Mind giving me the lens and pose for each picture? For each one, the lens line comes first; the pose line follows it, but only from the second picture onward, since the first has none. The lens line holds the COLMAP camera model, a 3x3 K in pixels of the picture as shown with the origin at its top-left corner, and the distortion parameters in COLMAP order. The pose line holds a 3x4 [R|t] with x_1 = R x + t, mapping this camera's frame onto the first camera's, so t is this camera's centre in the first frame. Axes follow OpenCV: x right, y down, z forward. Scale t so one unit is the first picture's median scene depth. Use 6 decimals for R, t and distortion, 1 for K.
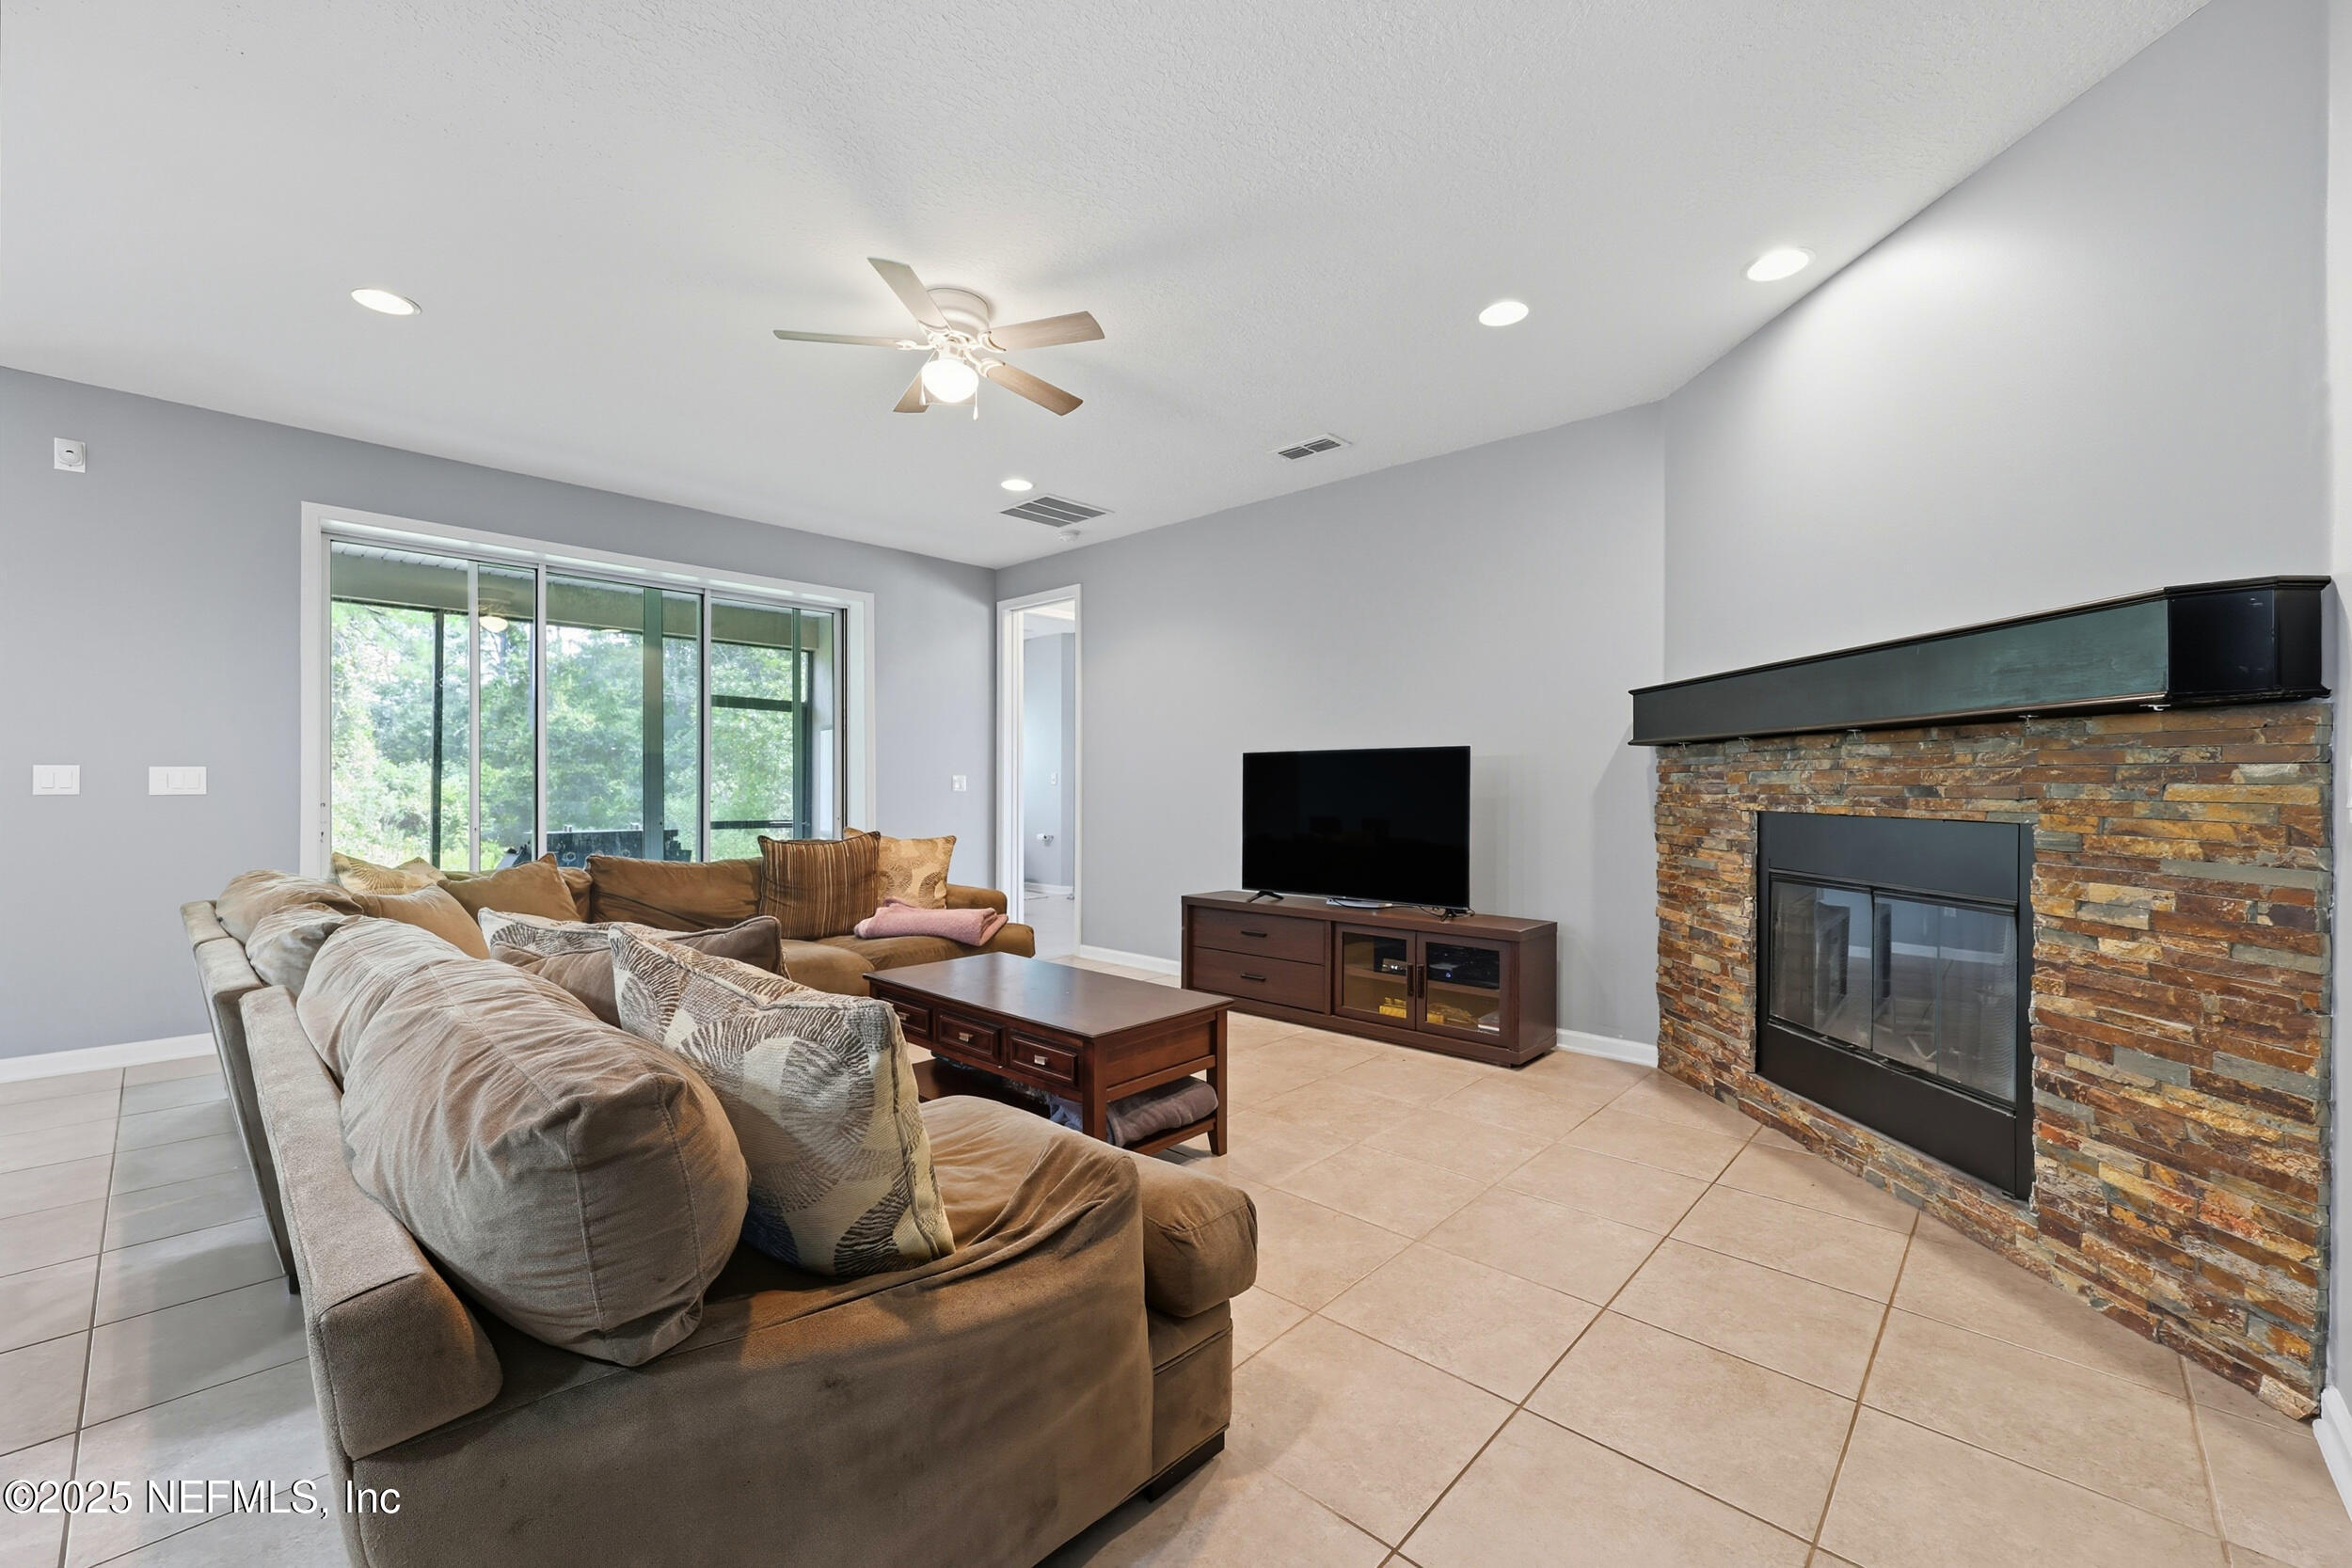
lens RADIAL K [[950.0, 0, 1181.0], [0, 950.0, 777.4], [0, 0, 1]] dist [0.000077, 0.000000]
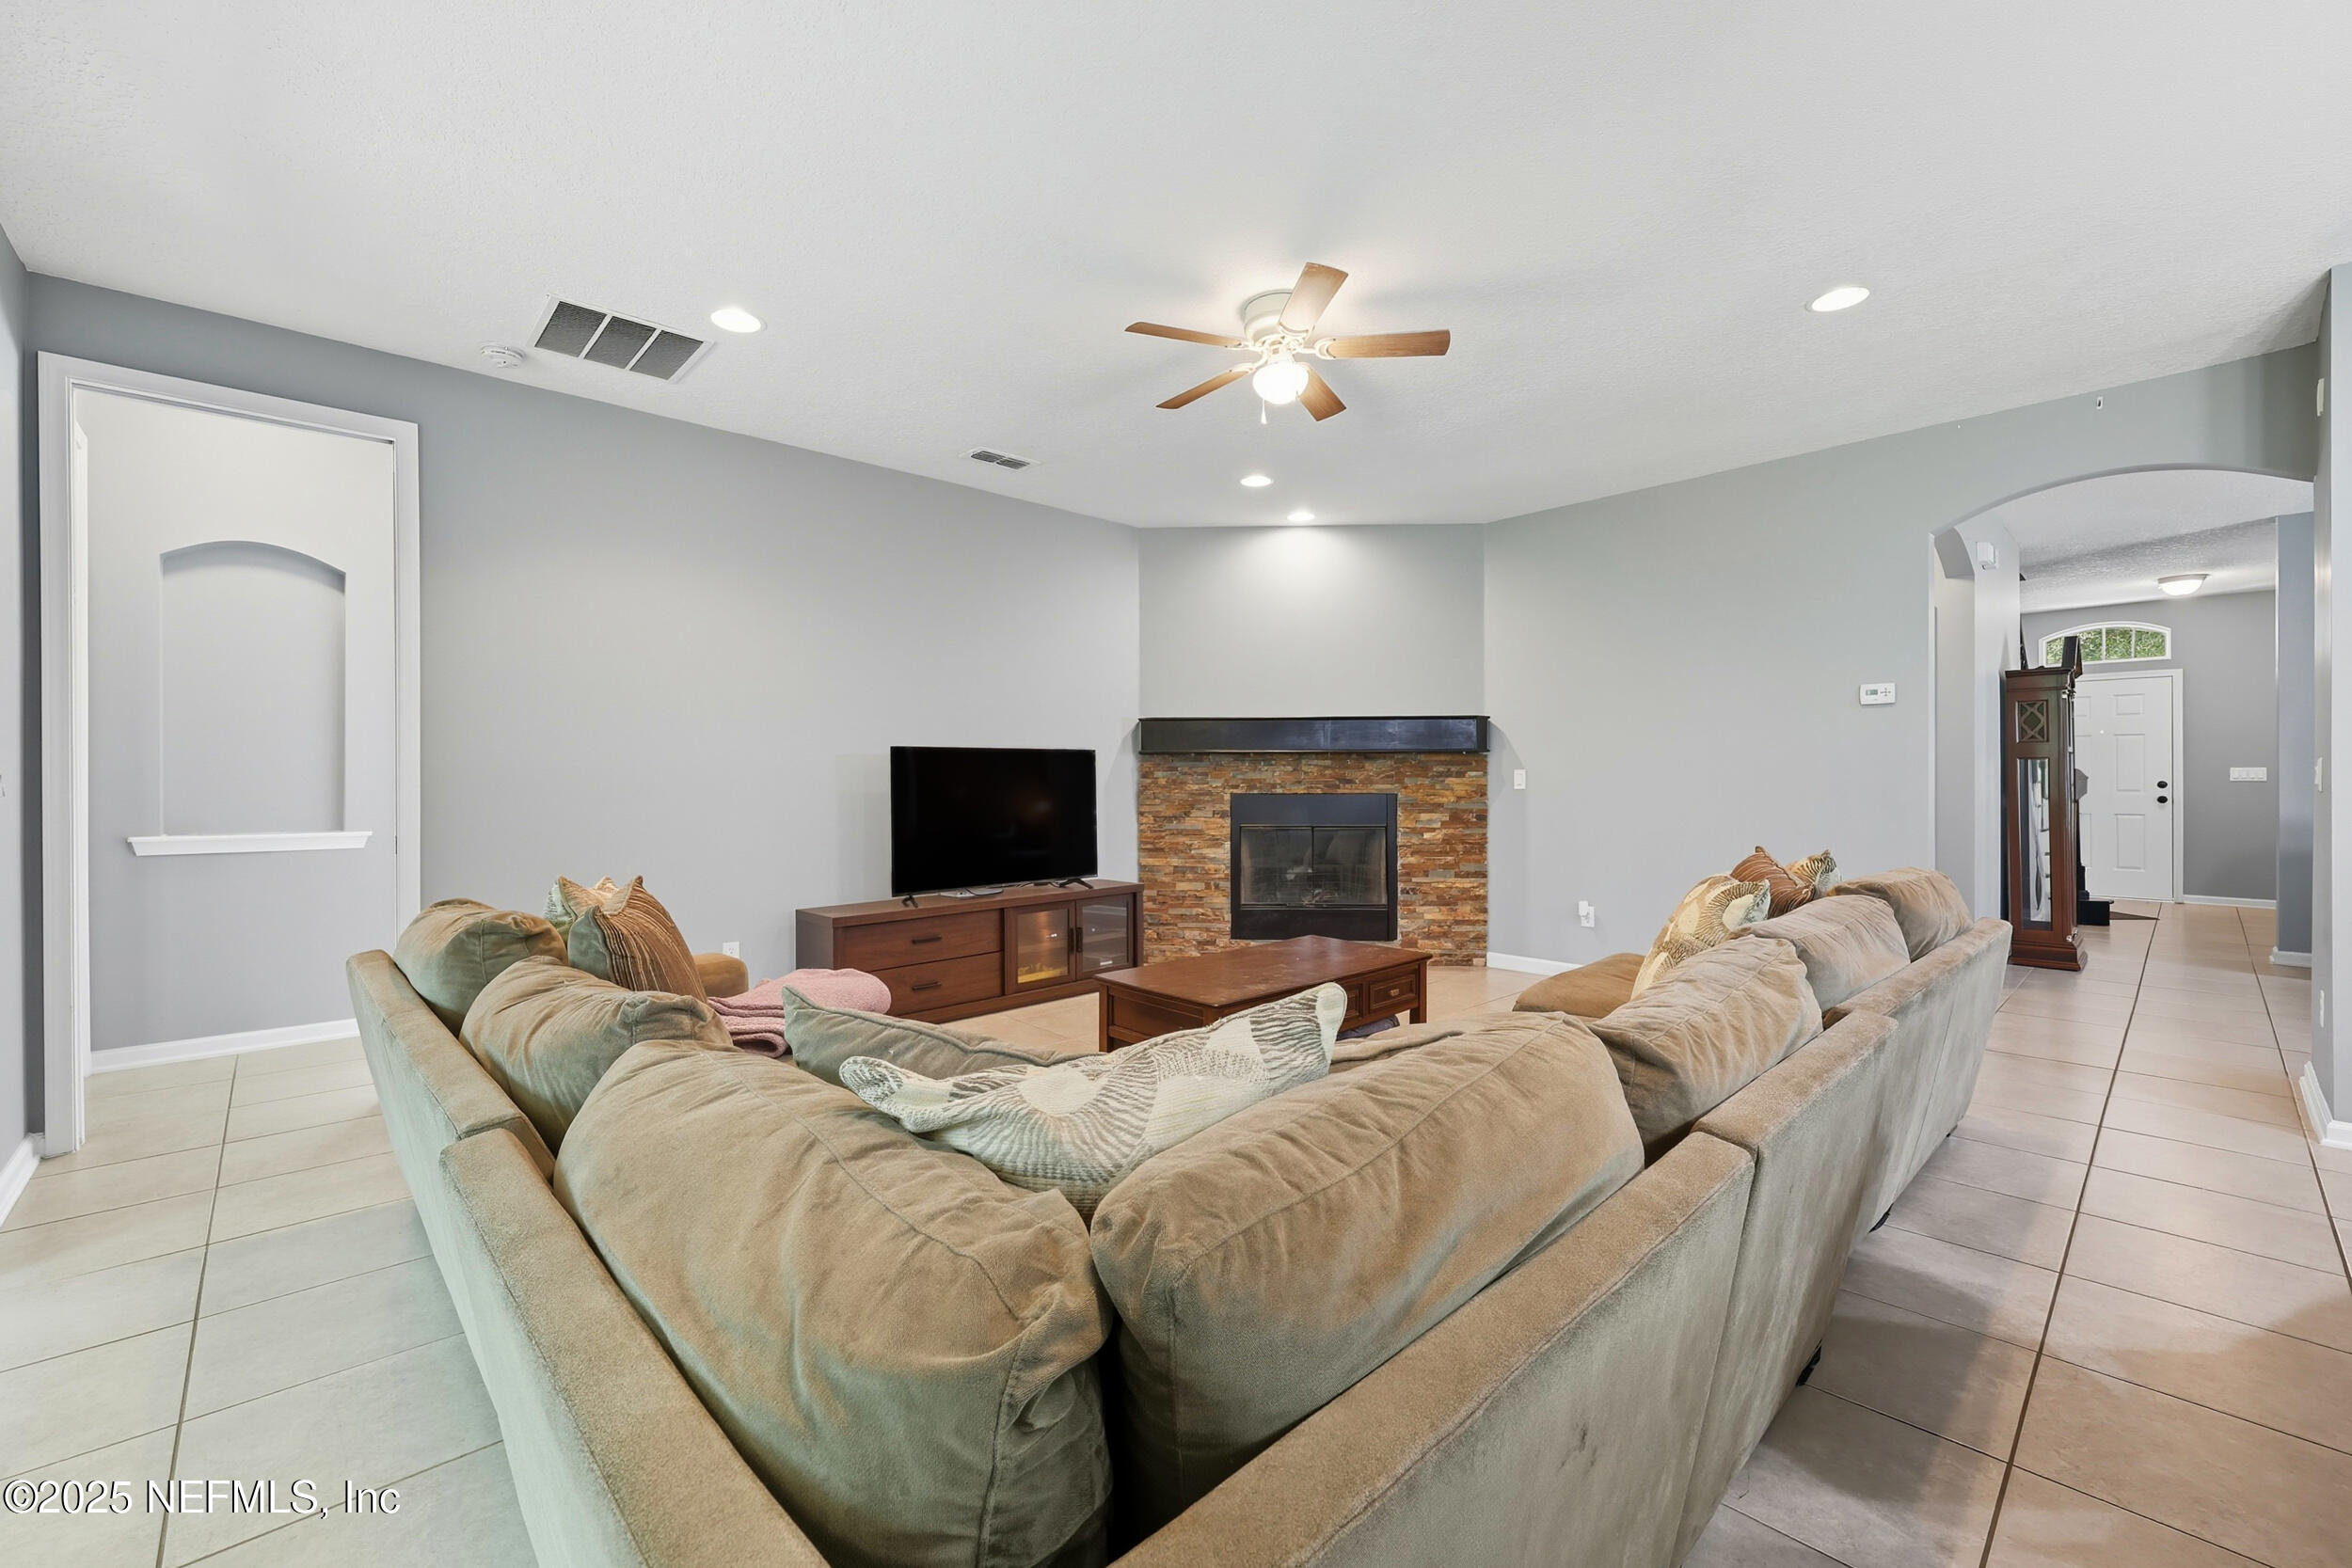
lens RADIAL K [[950.0, 0, 1153.5], [0, 950.0, 781.1], [0, 0, 1]] dist [0.000077, 0.000000]
pose [[0.081086, -0.004931, 0.996695, -1.356210], [-0.004531, 0.999976, 0.005316, 0.003006], [-0.996697, -0.004947, 0.081062, 1.124641]]
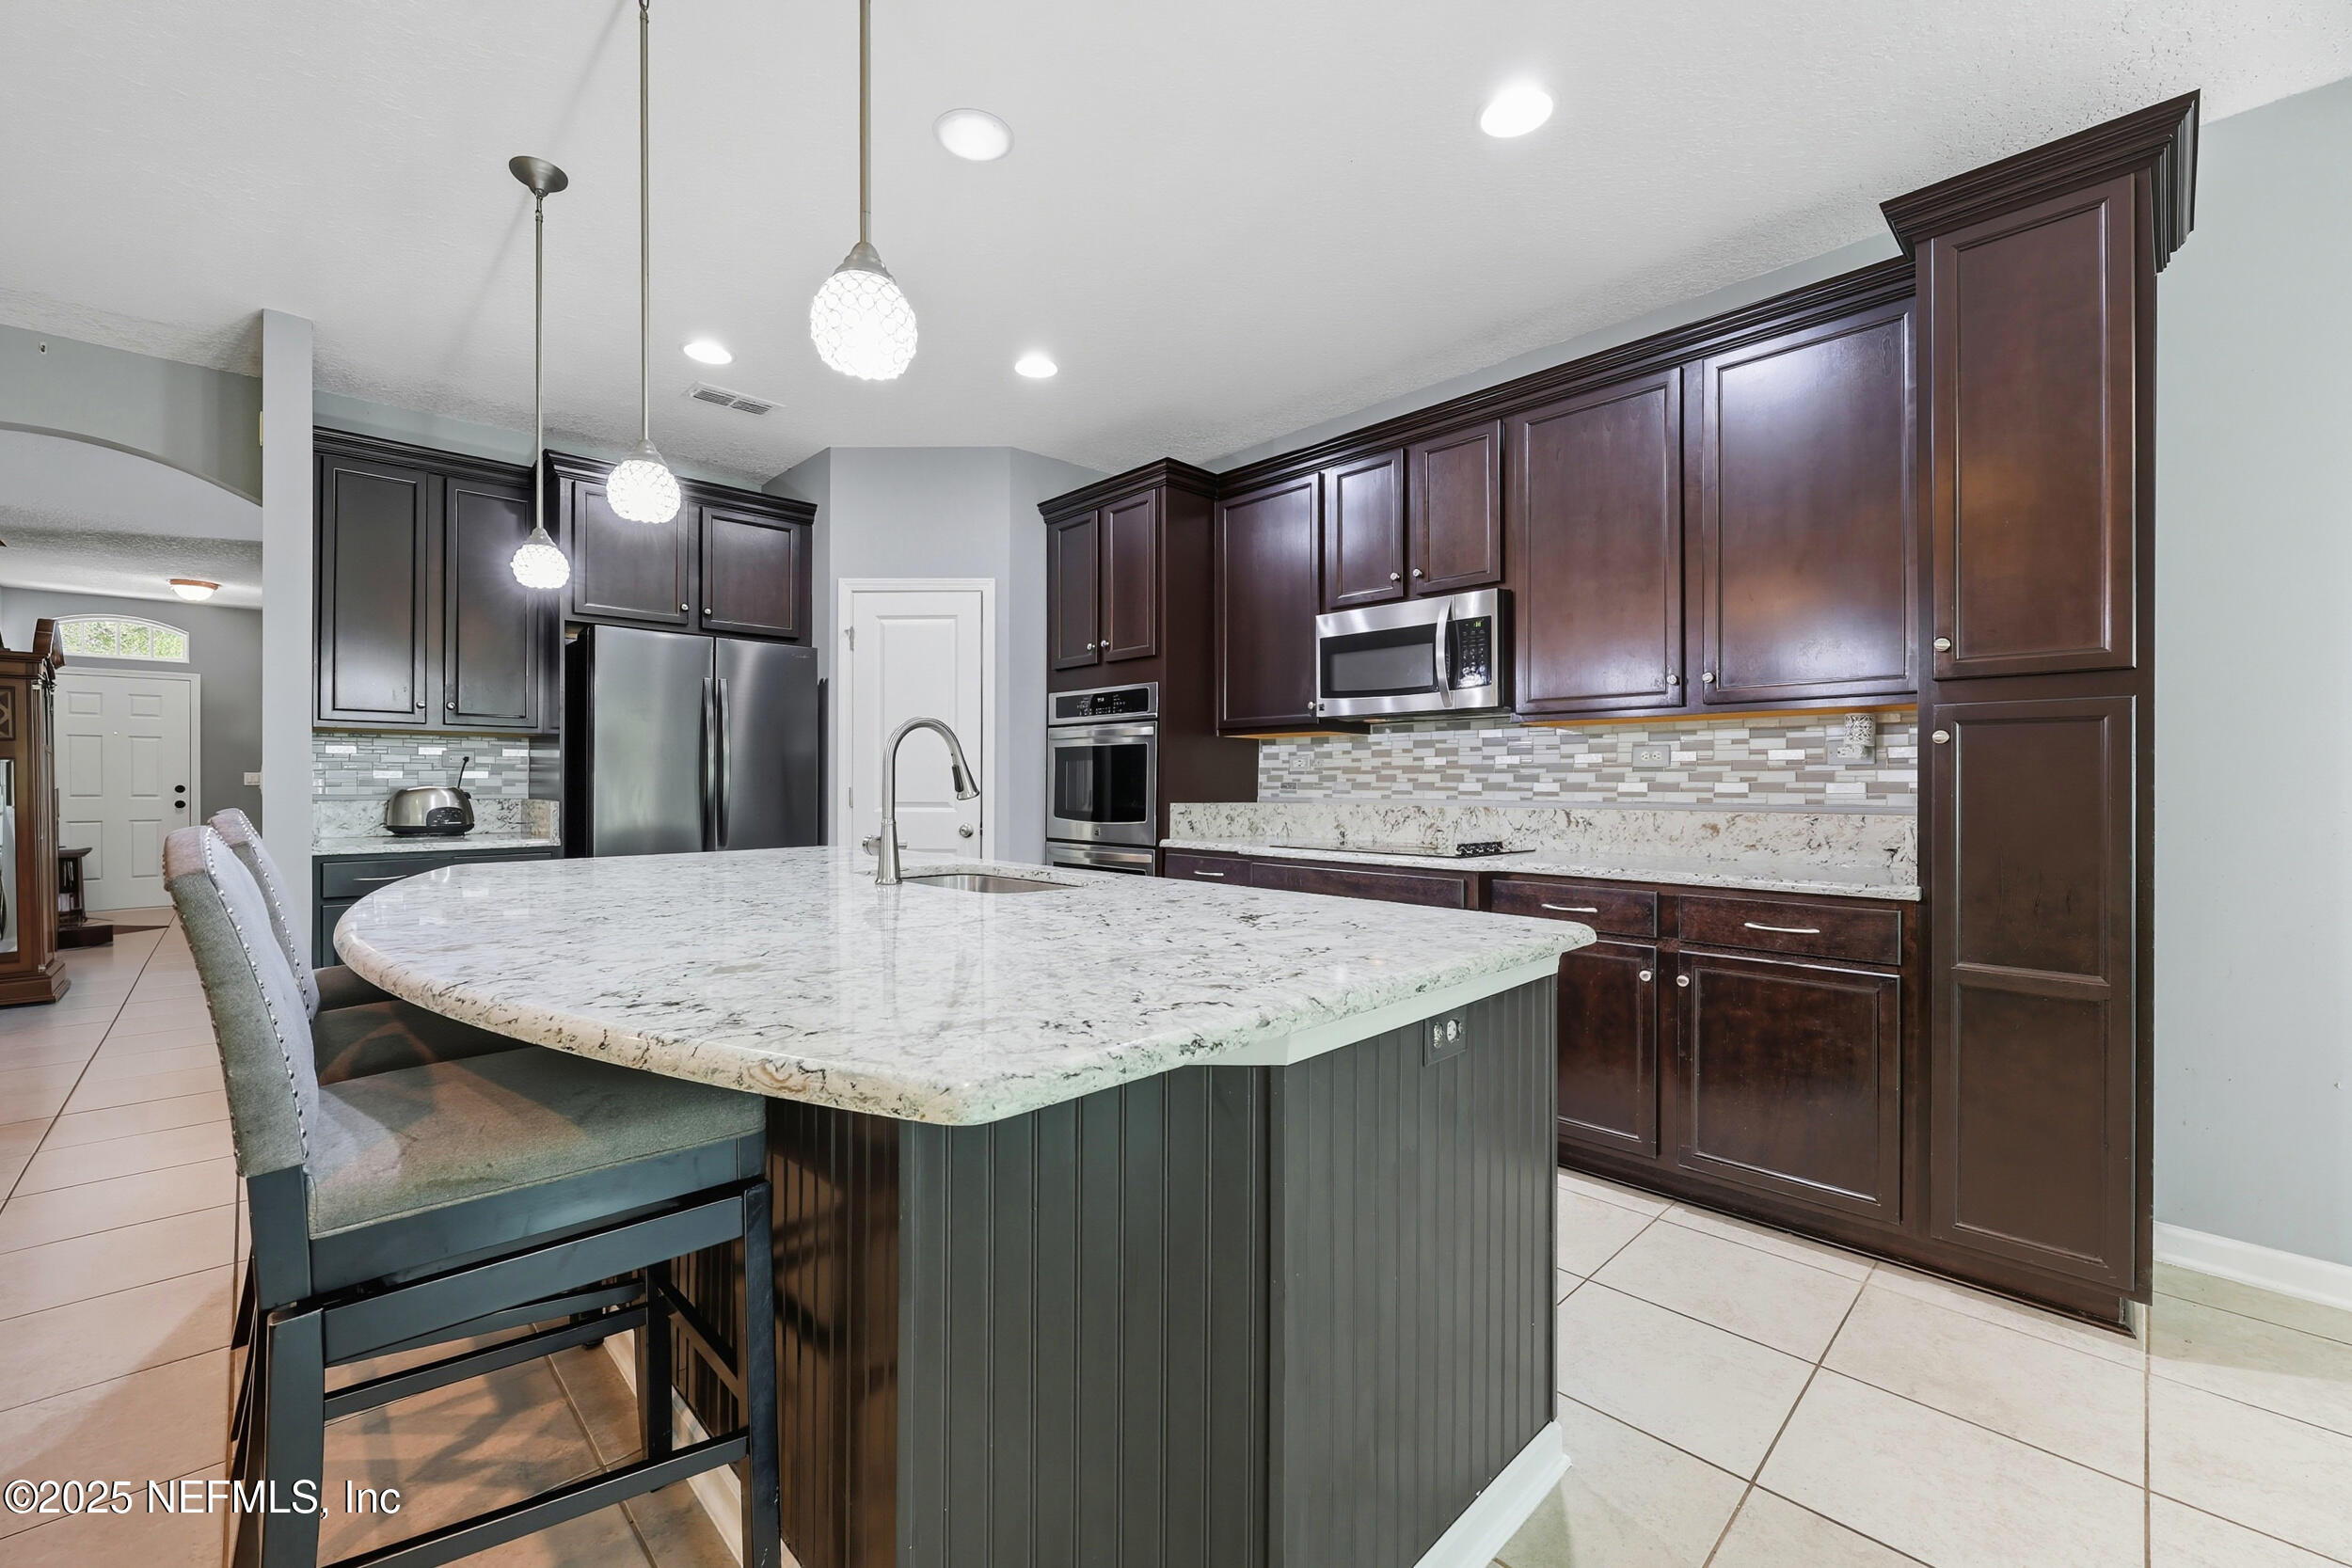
lens RADIAL K [[950.0, 0, 1166.8], [0, 950.0, 783.9], [0, 0, 1]] dist [0.000077, 0.000000]
pose [[-0.998690, -0.005866, 0.050840, -1.330381], [-0.006168, 0.999964, -0.005788, -0.002277], [-0.050804, -0.006094, -0.998690, 0.985565]]
